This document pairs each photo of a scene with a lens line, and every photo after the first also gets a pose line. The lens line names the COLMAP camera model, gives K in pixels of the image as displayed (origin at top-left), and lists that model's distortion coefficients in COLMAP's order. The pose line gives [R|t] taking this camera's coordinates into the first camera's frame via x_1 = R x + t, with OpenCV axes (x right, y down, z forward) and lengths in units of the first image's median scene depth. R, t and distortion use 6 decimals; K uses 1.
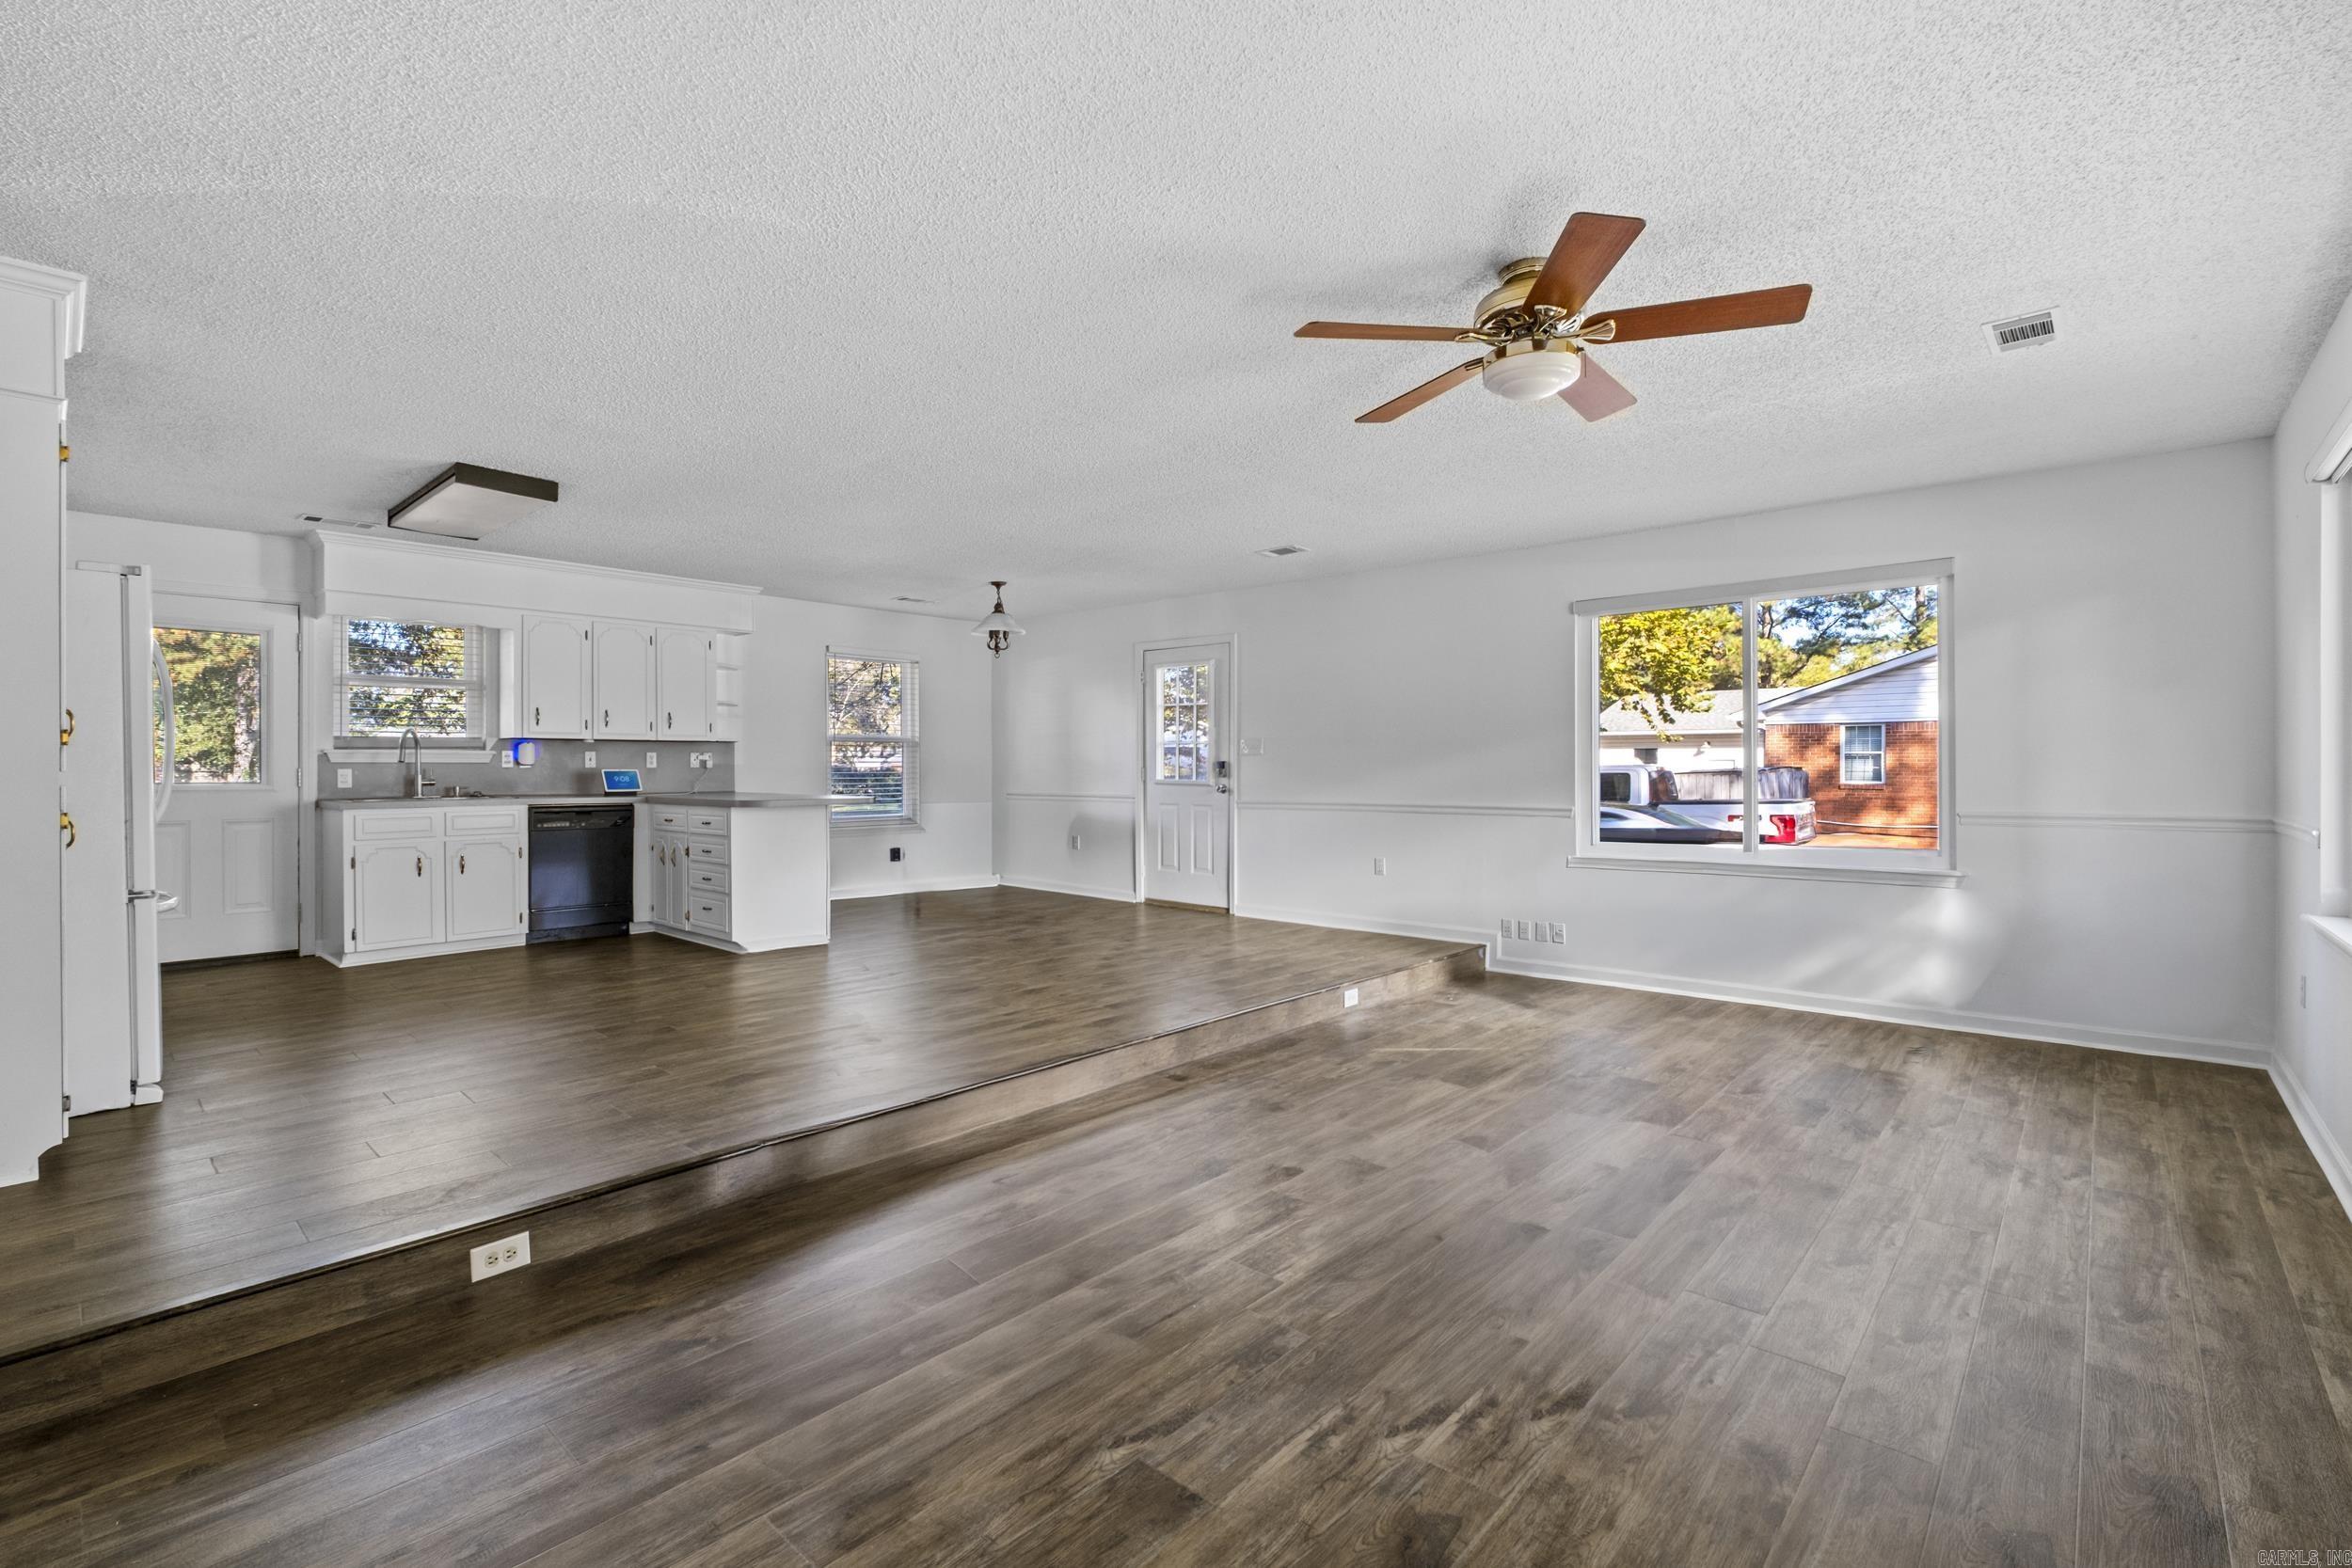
lens RADIAL K [[1029.1, 0, 1162.8], [0, 1029.1, 771.1], [0, 0, 1]] dist [-0.008003, 0.001642]
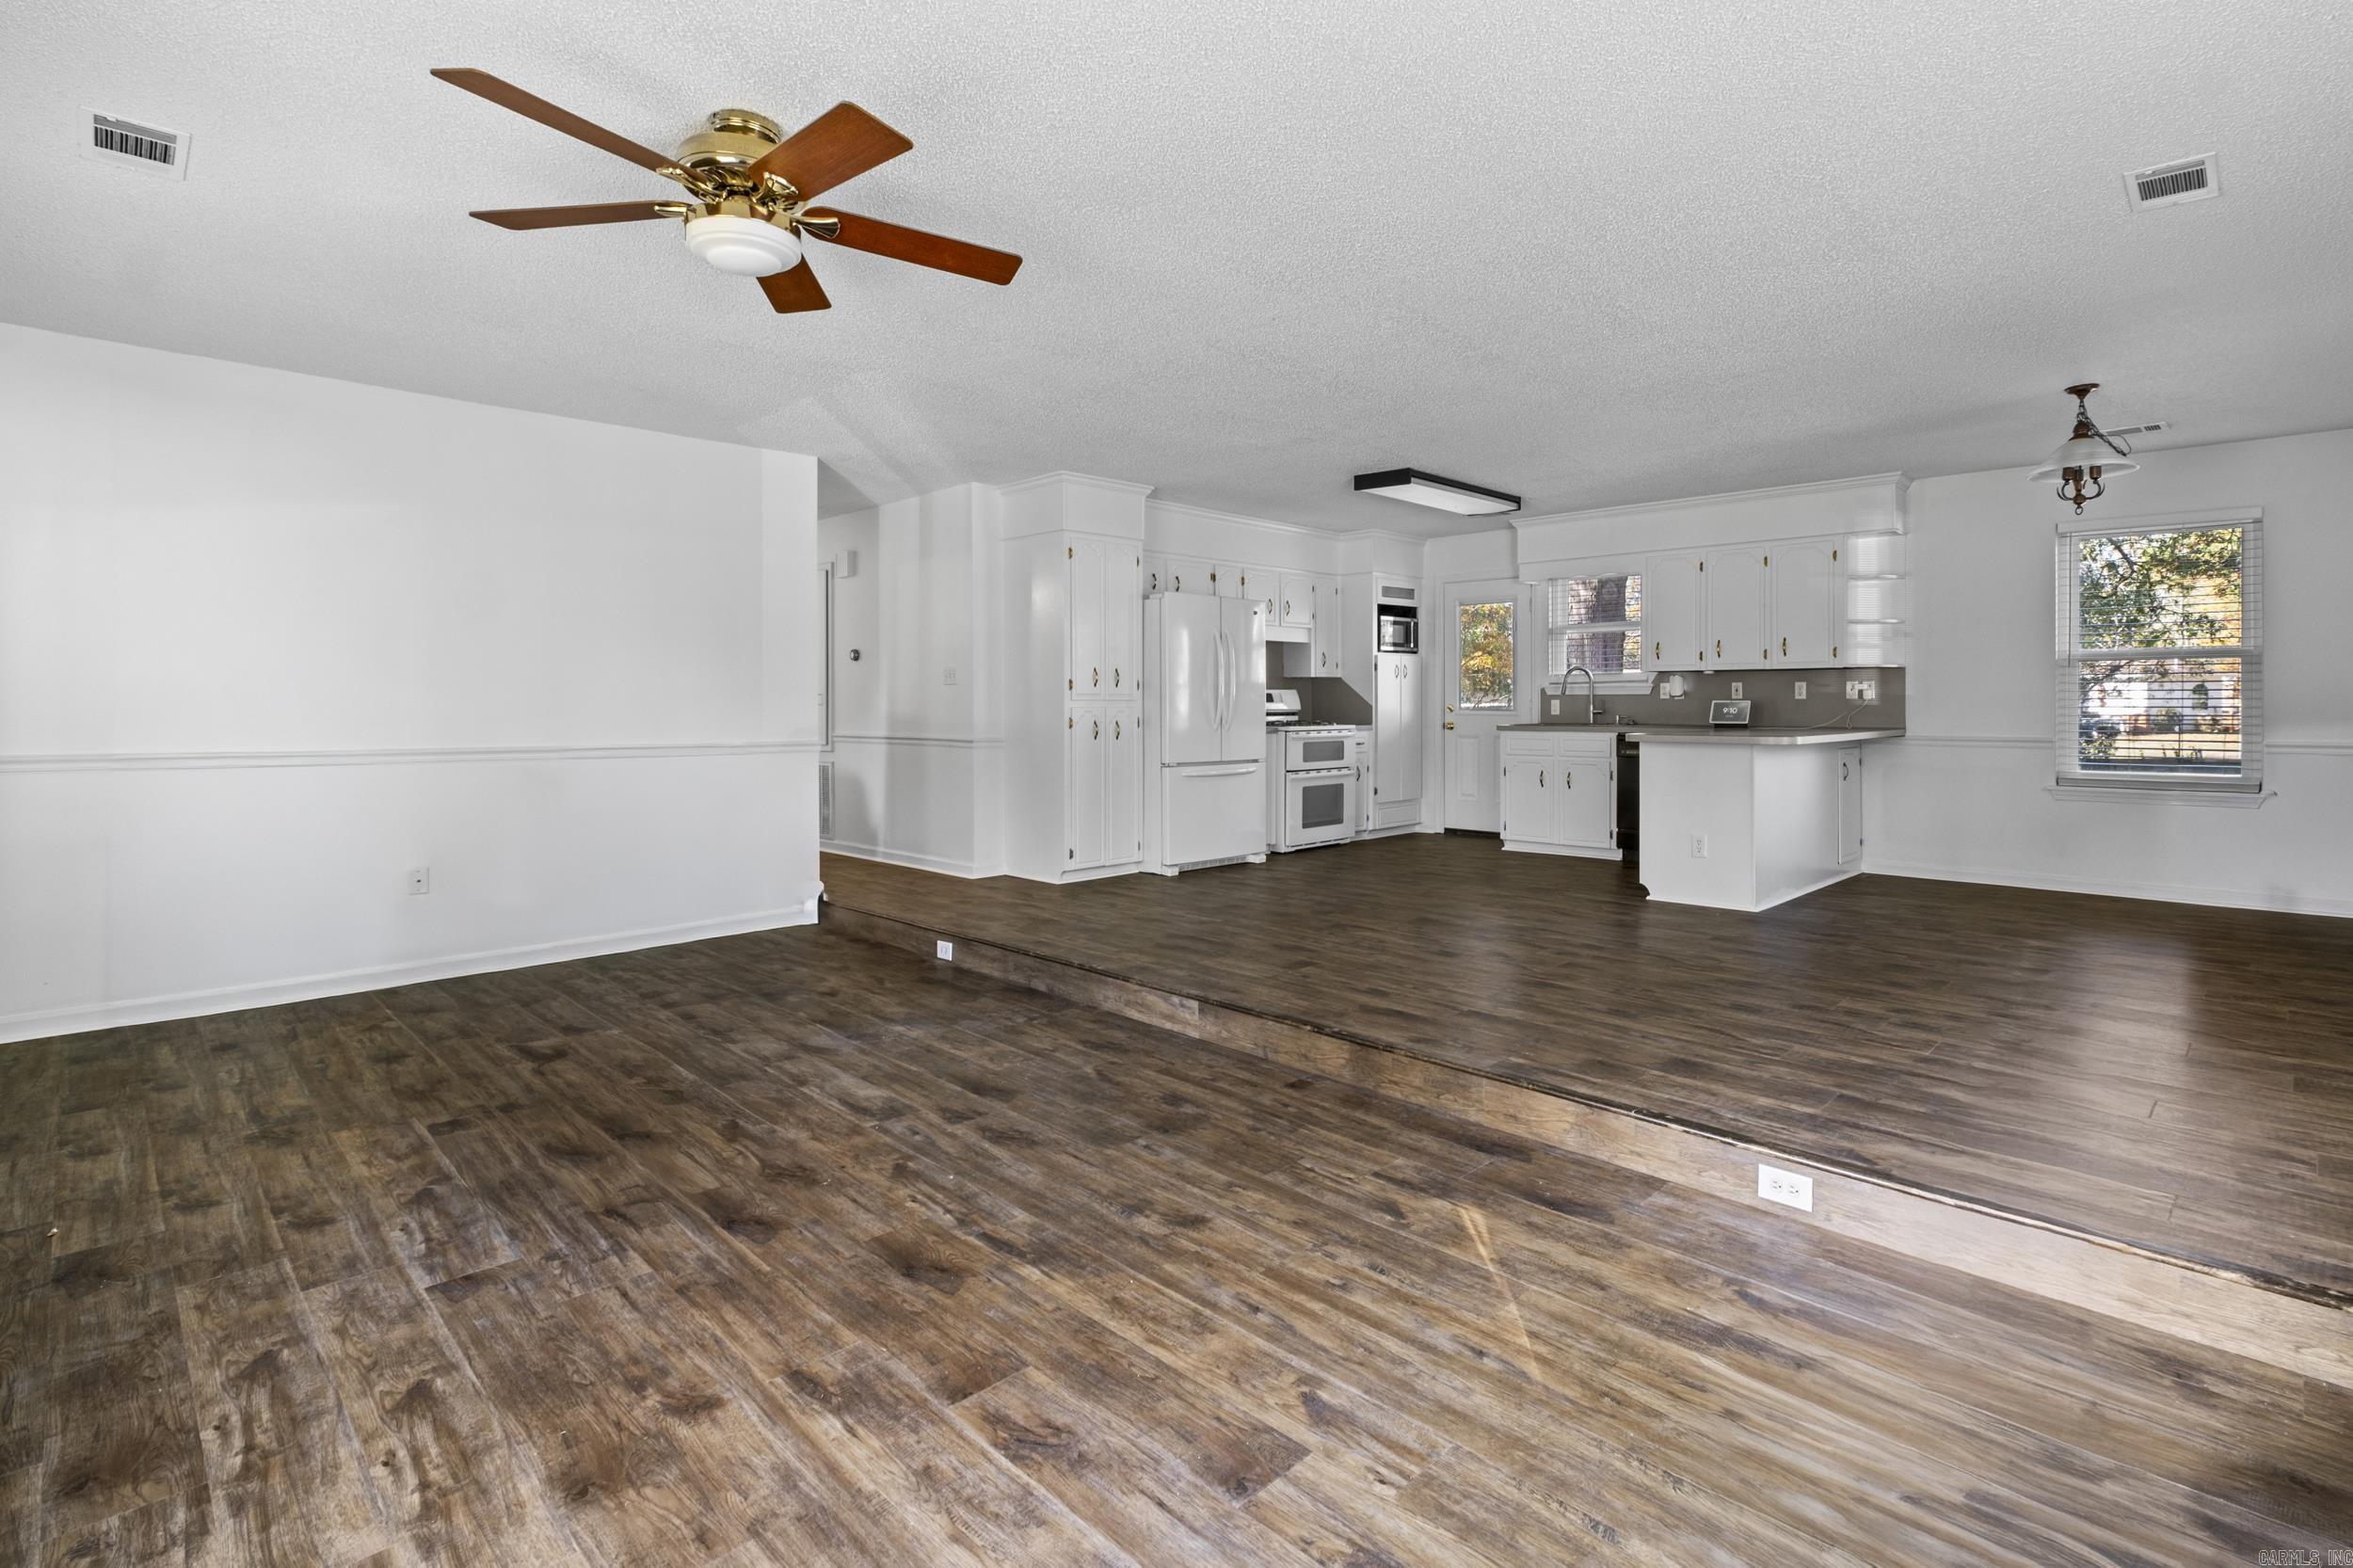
lens RADIAL K [[1132.2, 0, 1289.3], [0, 1132.2, 706.1], [0, 0, 1]] dist [0.000481, -0.001450]
pose [[-0.000871, 0.006178, -0.999981, 0.618541], [-0.004719, 0.999970, 0.006182, -0.001549], [0.999988, 0.004724, -0.000842, 0.685280]]
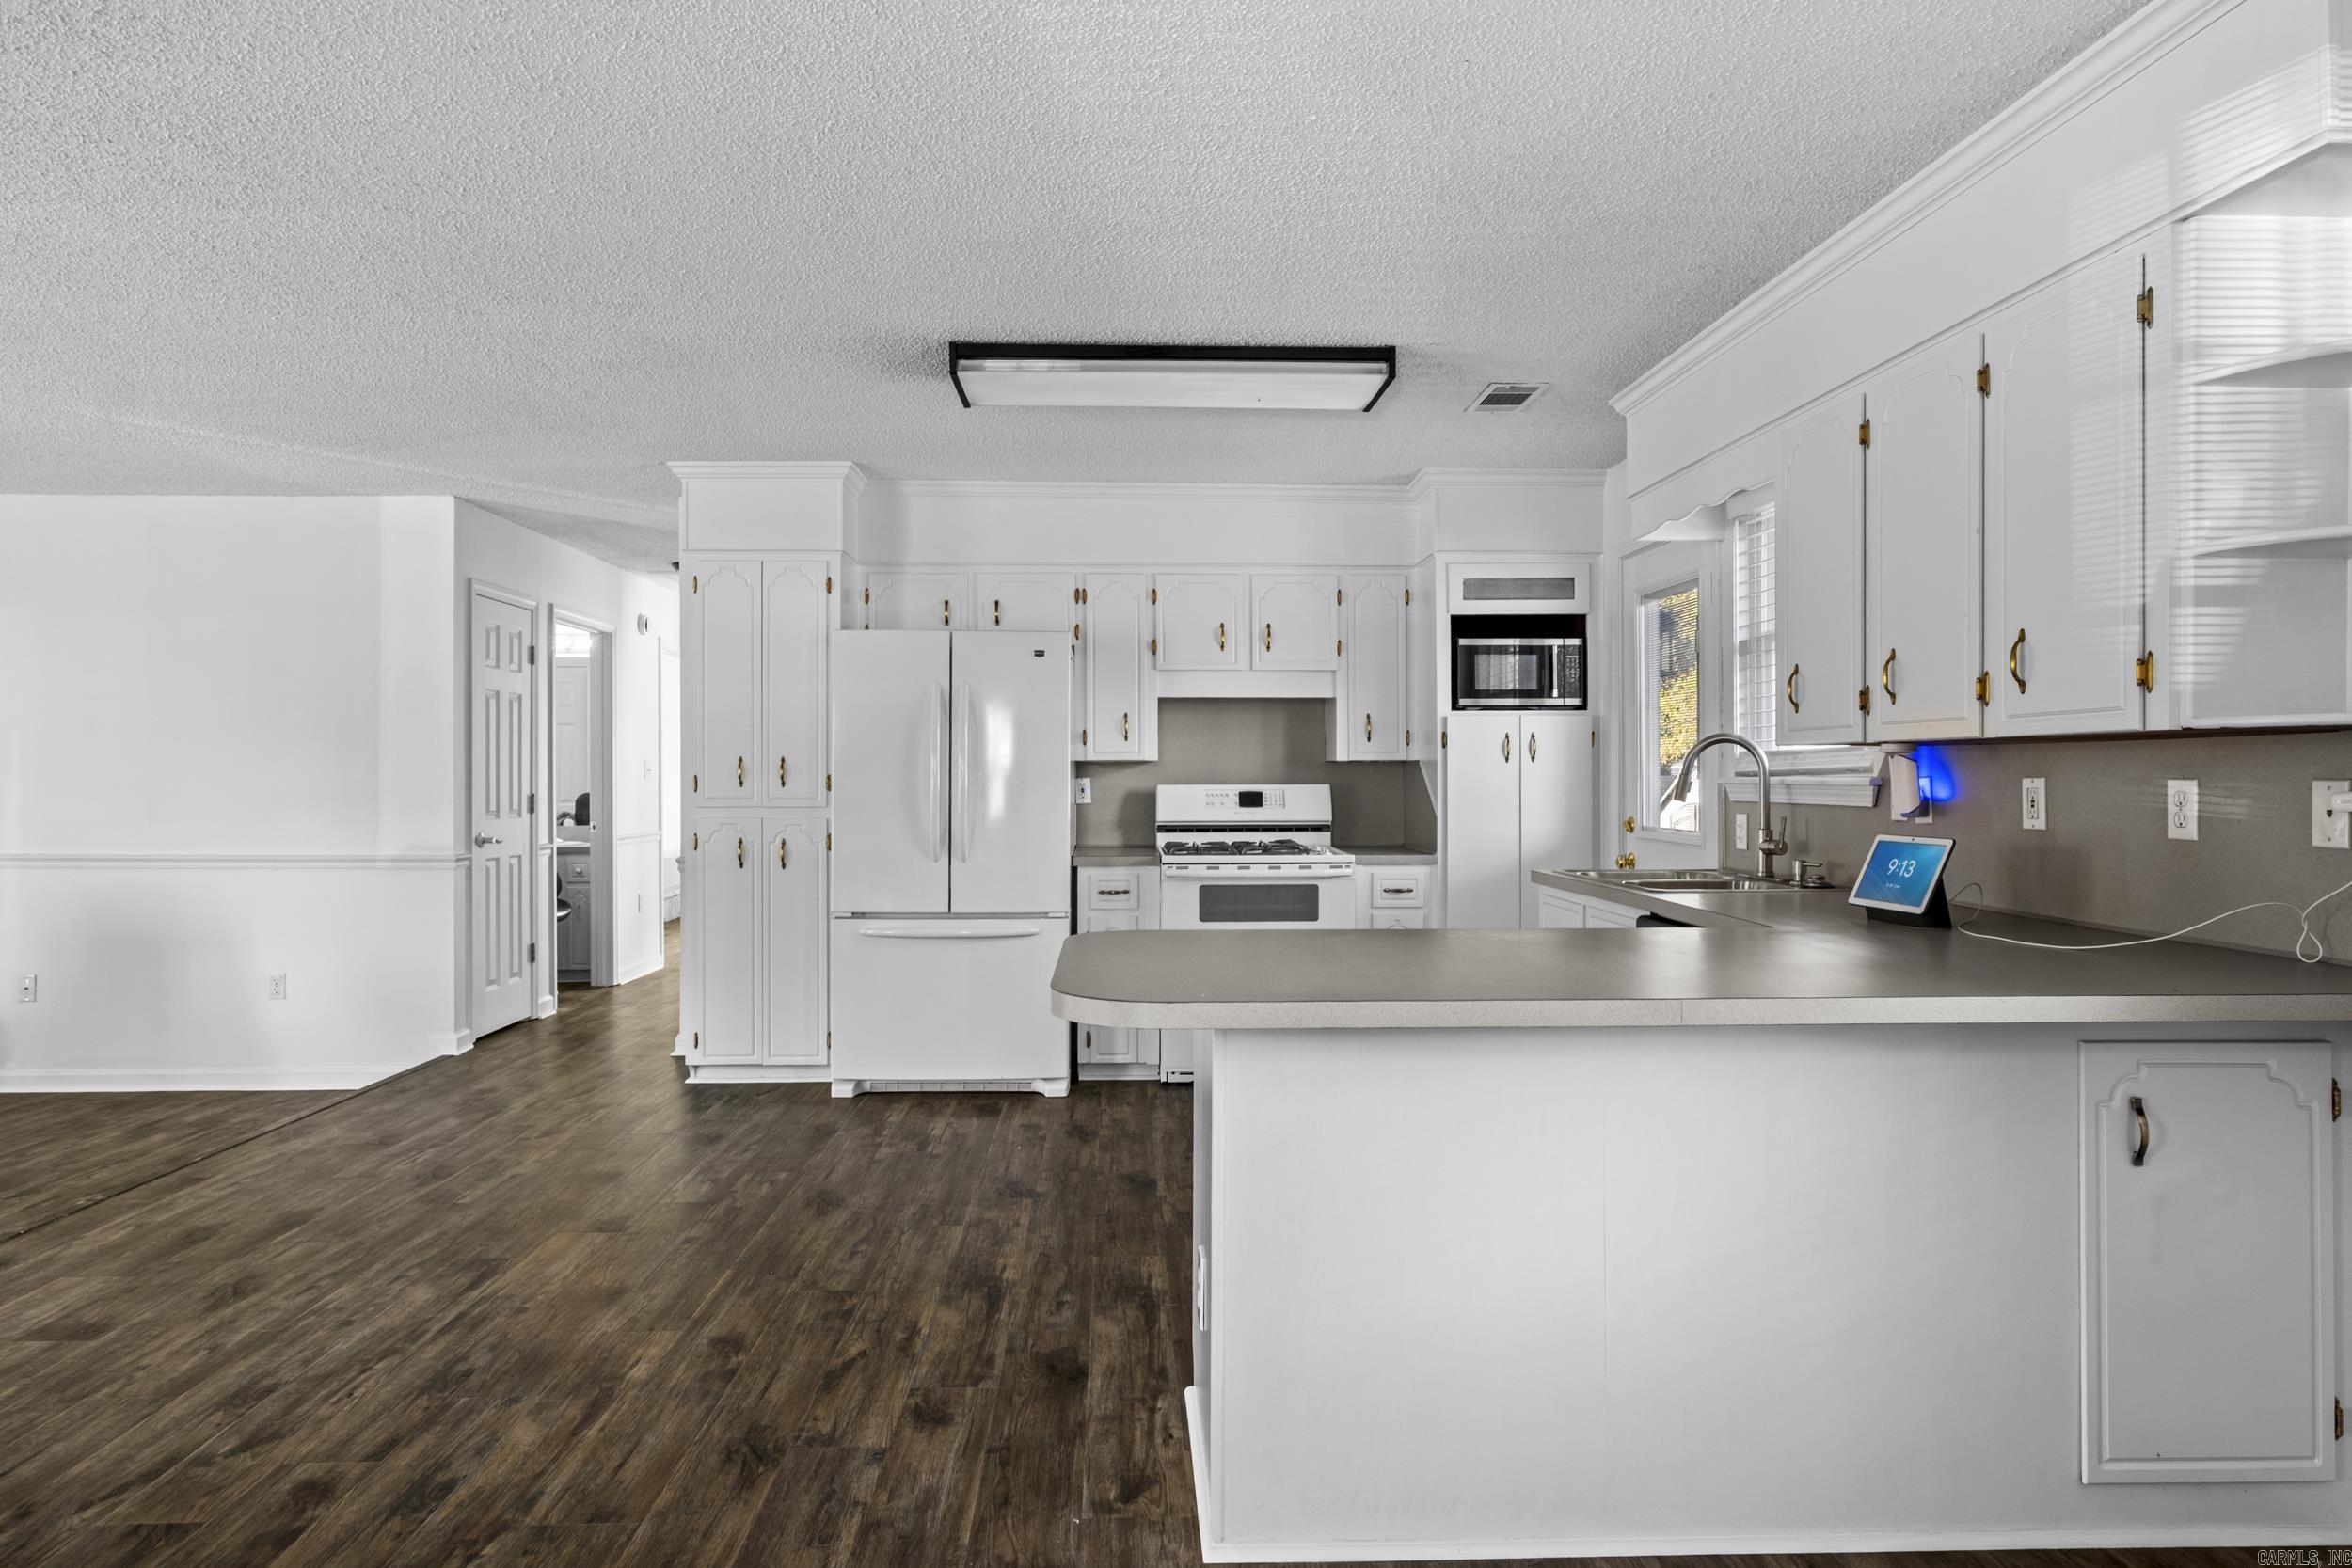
lens RADIAL K [[1390.5, 0, 1178.8], [0, 1390.5, 783.8], [0, 0, 1]] dist [-0.010071, 0.009083]
pose [[-0.713537, 0.006959, -0.700583, -0.091117], [-0.002266, 0.999923, 0.012241, -0.026338], [0.700613, 0.010321, -0.713466, 1.332514]]
